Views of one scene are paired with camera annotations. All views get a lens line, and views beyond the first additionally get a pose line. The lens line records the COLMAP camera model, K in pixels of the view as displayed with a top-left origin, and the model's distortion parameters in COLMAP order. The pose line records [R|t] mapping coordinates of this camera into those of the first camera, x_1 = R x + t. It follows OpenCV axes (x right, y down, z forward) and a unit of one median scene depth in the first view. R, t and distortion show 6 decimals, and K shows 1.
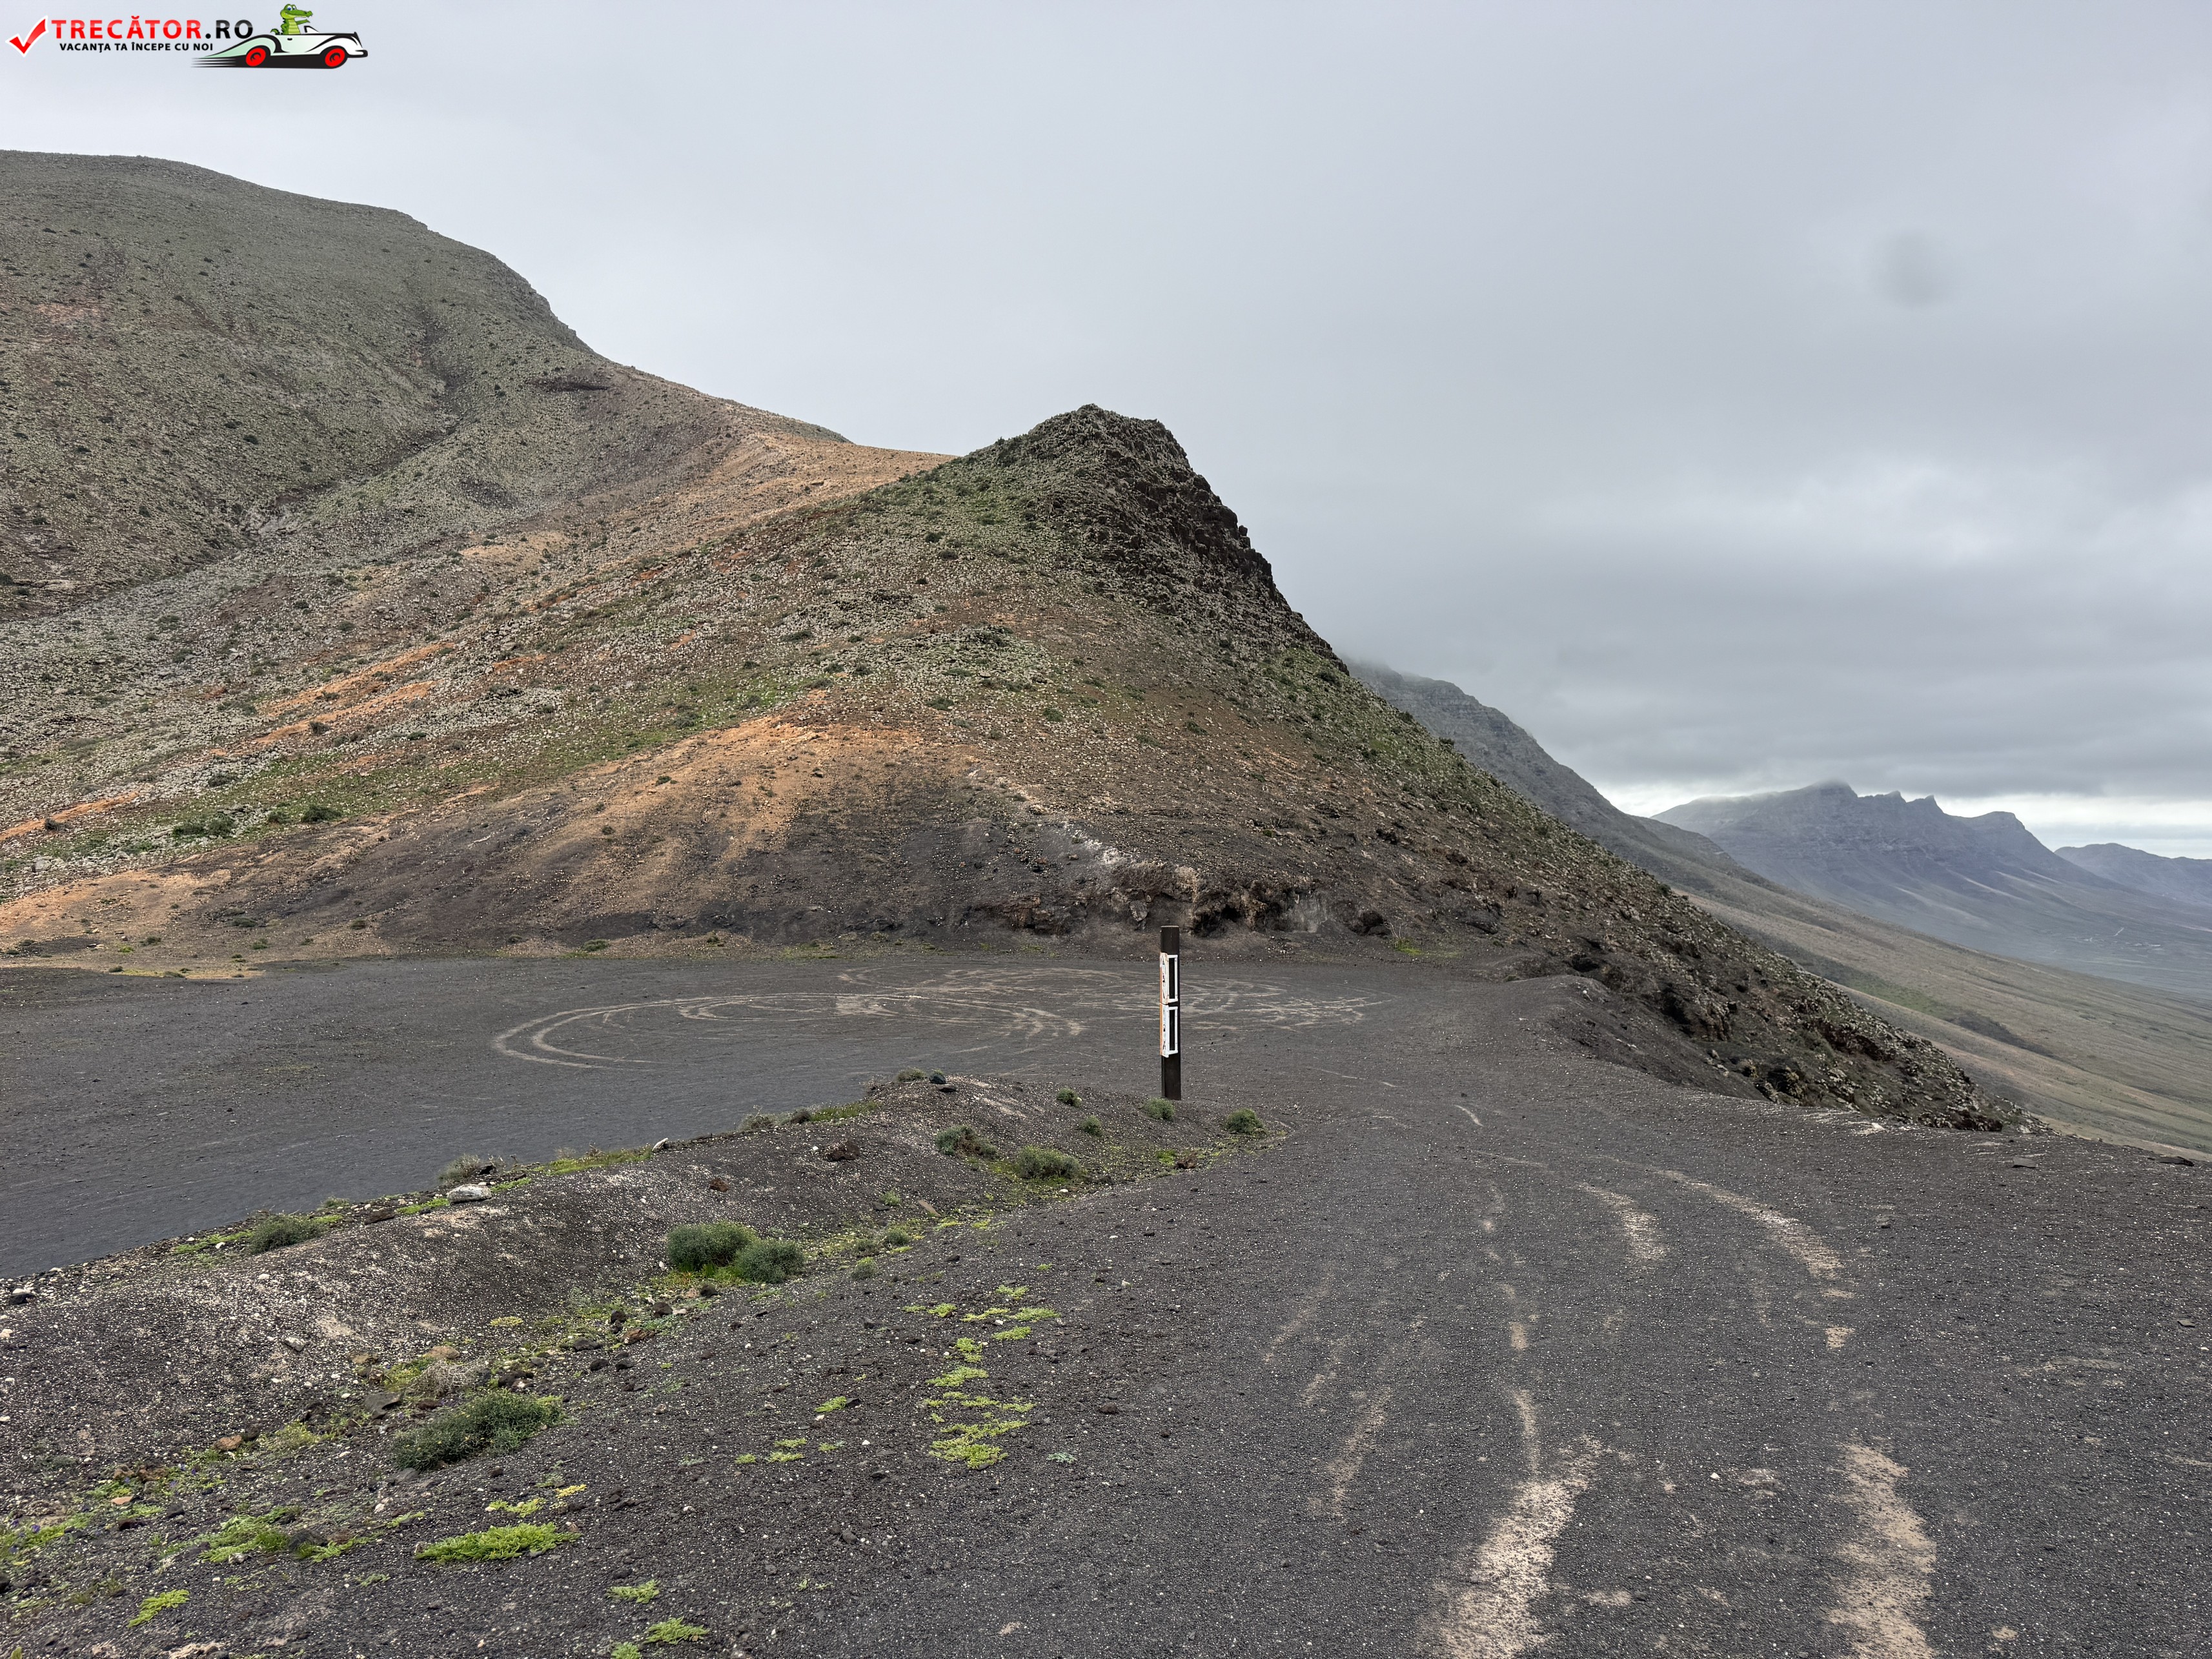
lens RADIAL K [[1530.8, 0, 1064.8], [0, 1530.8, 824.9], [0, 0, 1]] dist [0.066641, -0.076933]
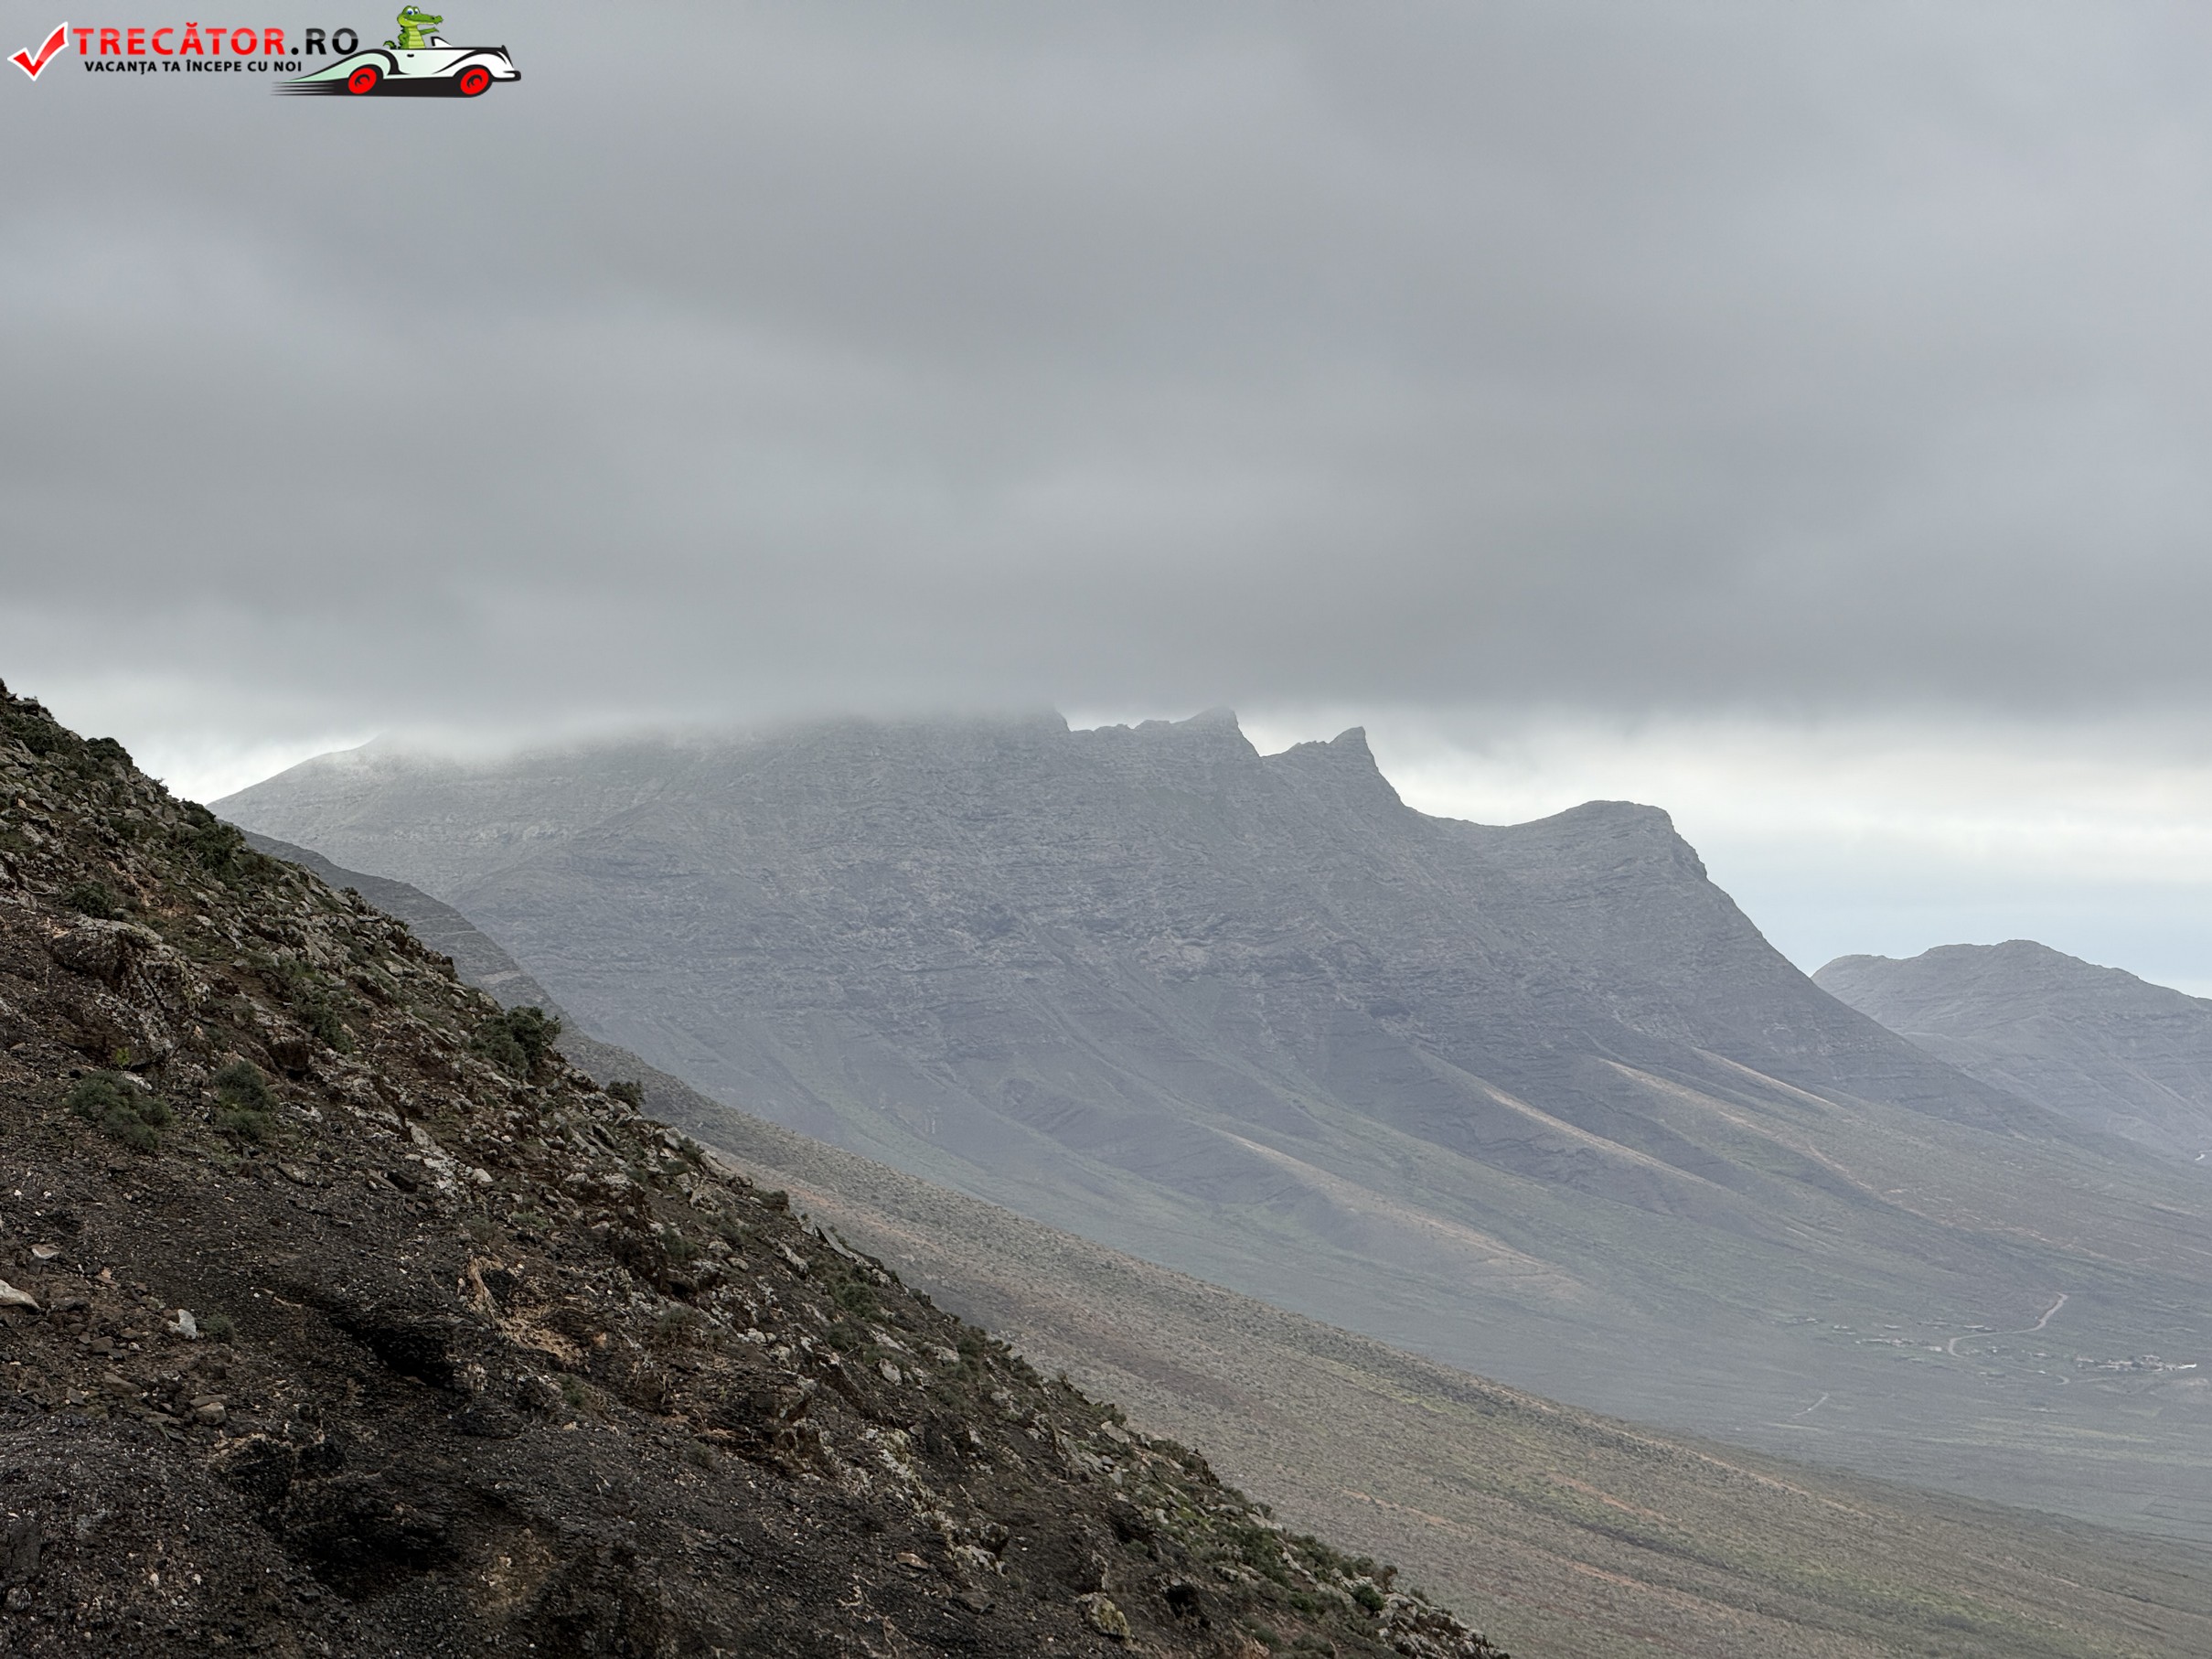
lens RADIAL K [[7666.3, 0, 1111.3], [0, 7666.3, 822.6], [0, 0, 1]] dist [0.232865, 0.000000]
pose [[0.886796, 0.014271, 0.461941, 0.075451], [-0.013462, 0.999897, -0.005047, 0.023775], [-0.461965, -0.001743, 0.886896, 0.277904]]
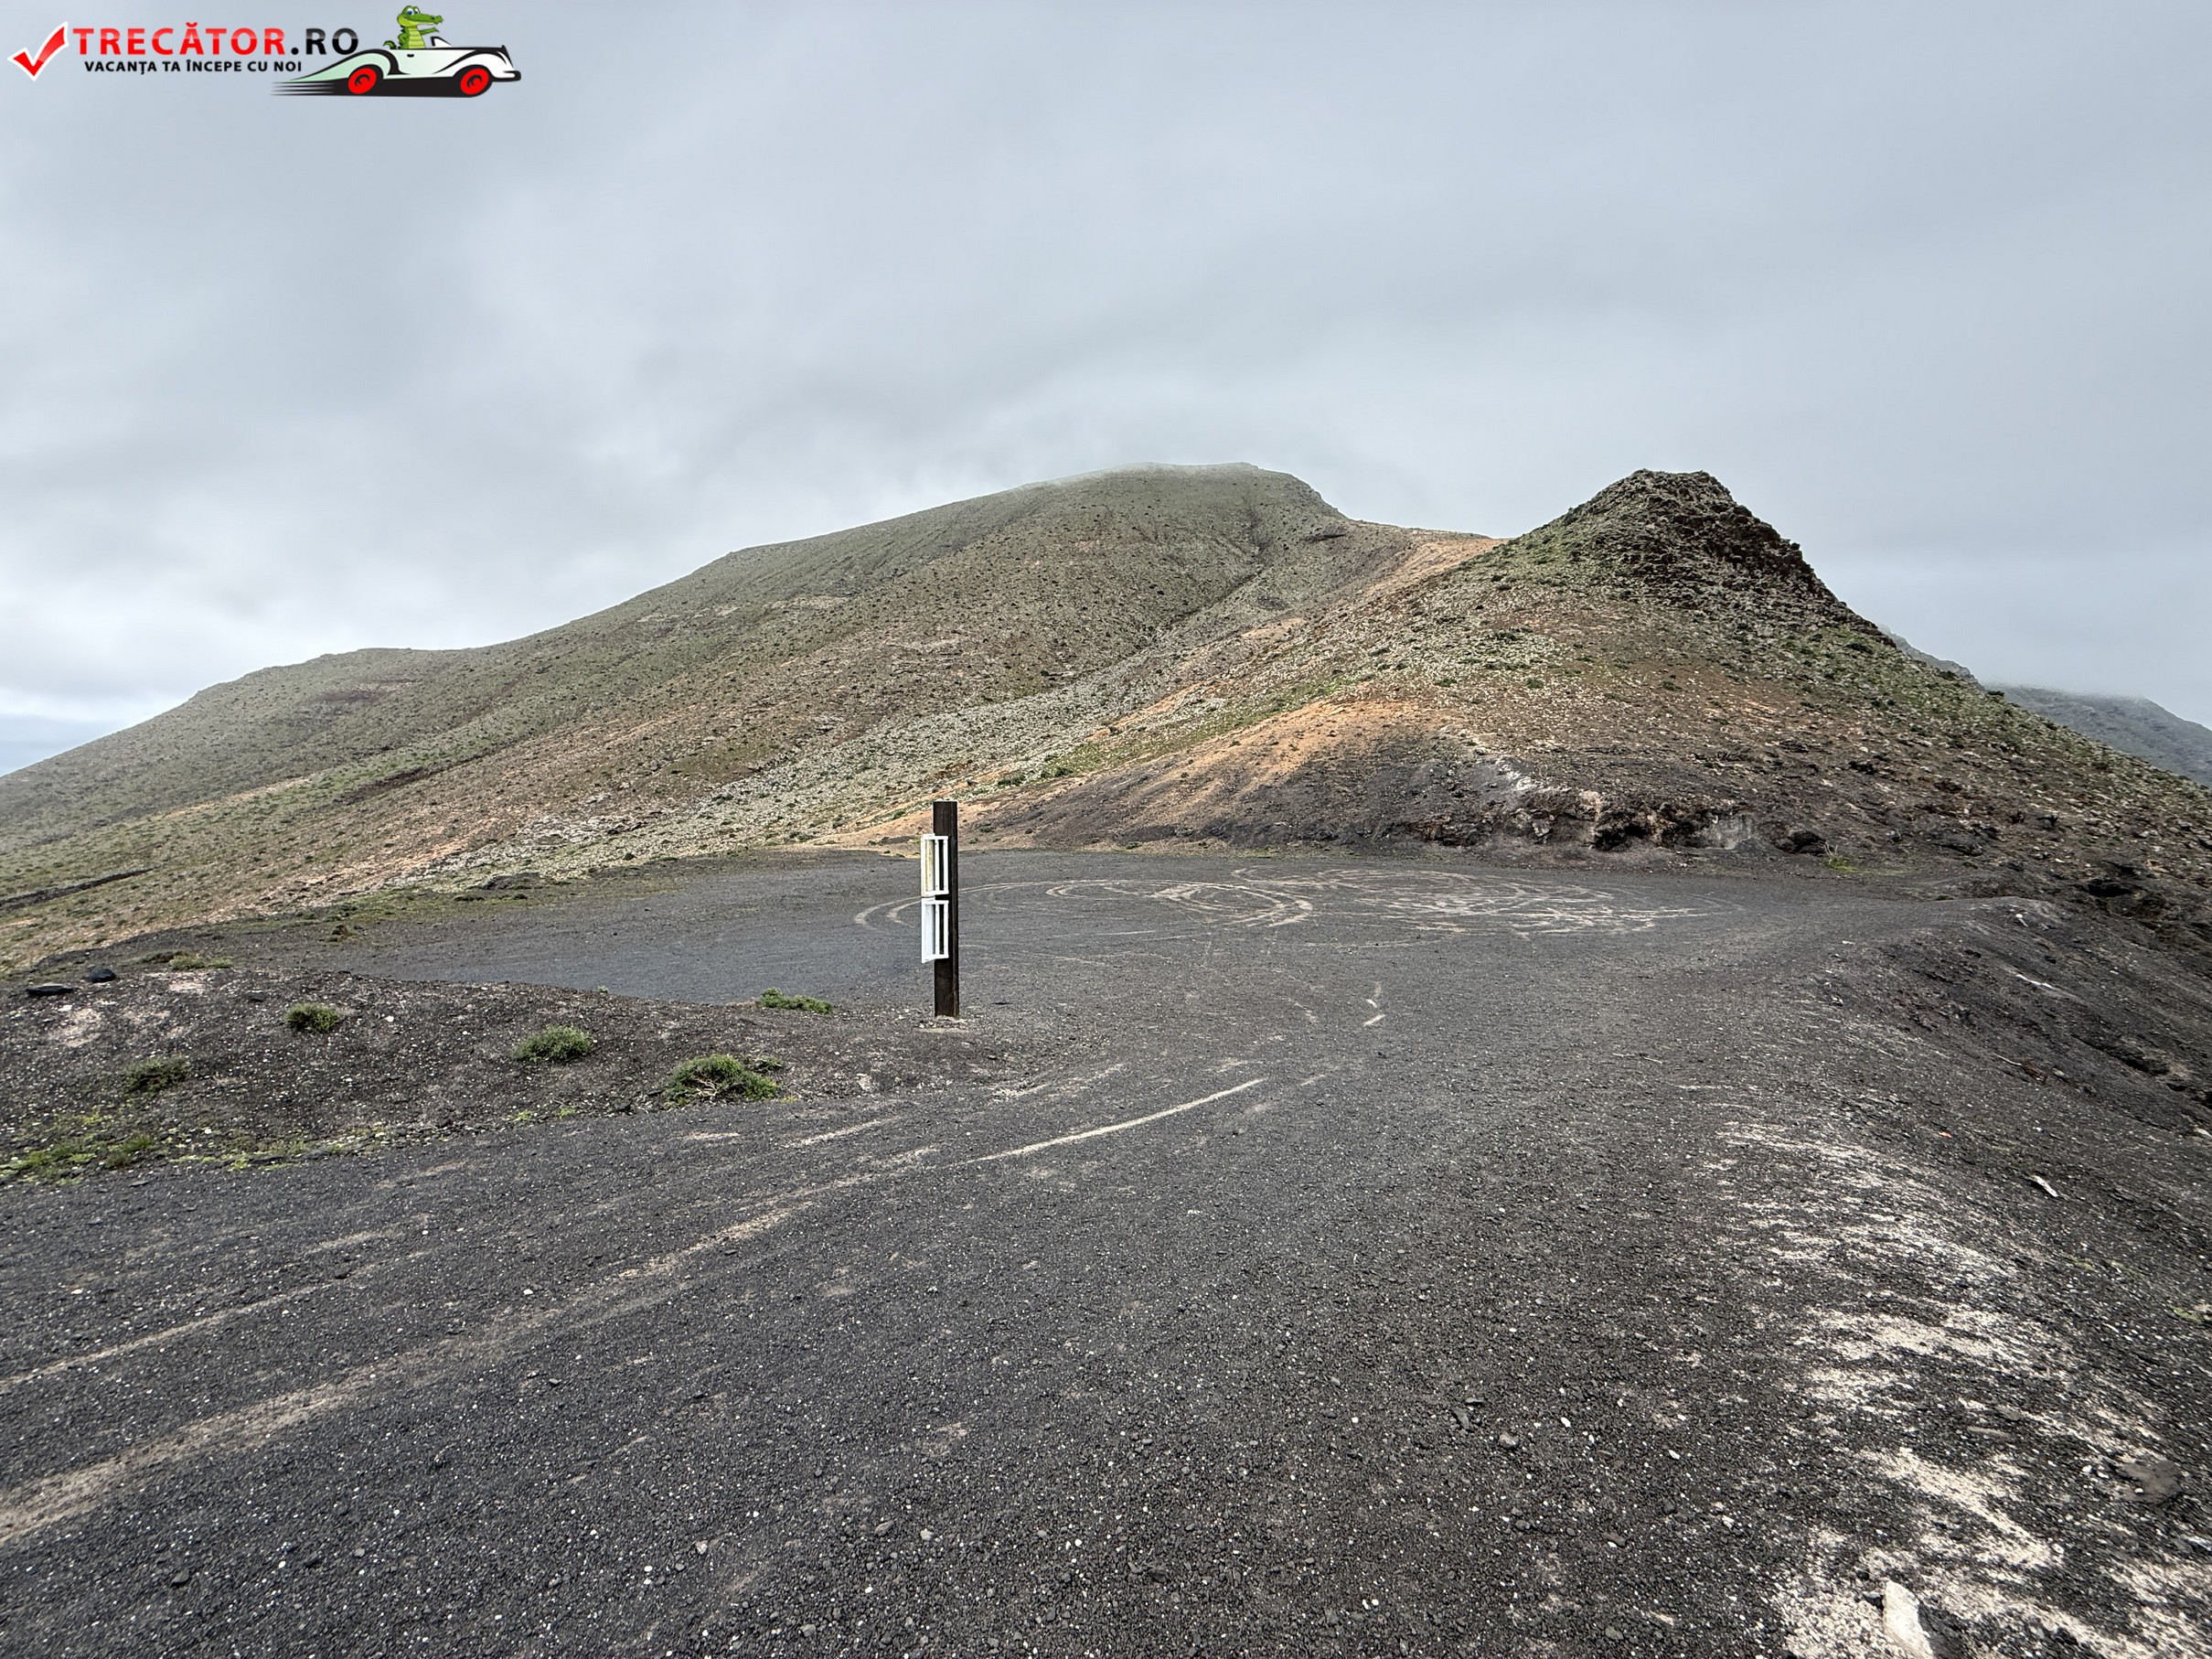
lens RADIAL K [[866.5, 0, 1093.2], [0, 866.5, 819.8], [0, 0, 1]] dist [-0.004980, -0.001704]
pose [[0.827771, 0.002488, -0.561060, 0.059818], [0.017847, 0.999367, 0.030763, 0.009699], [0.560782, -0.035478, 0.827203, 0.102330]]
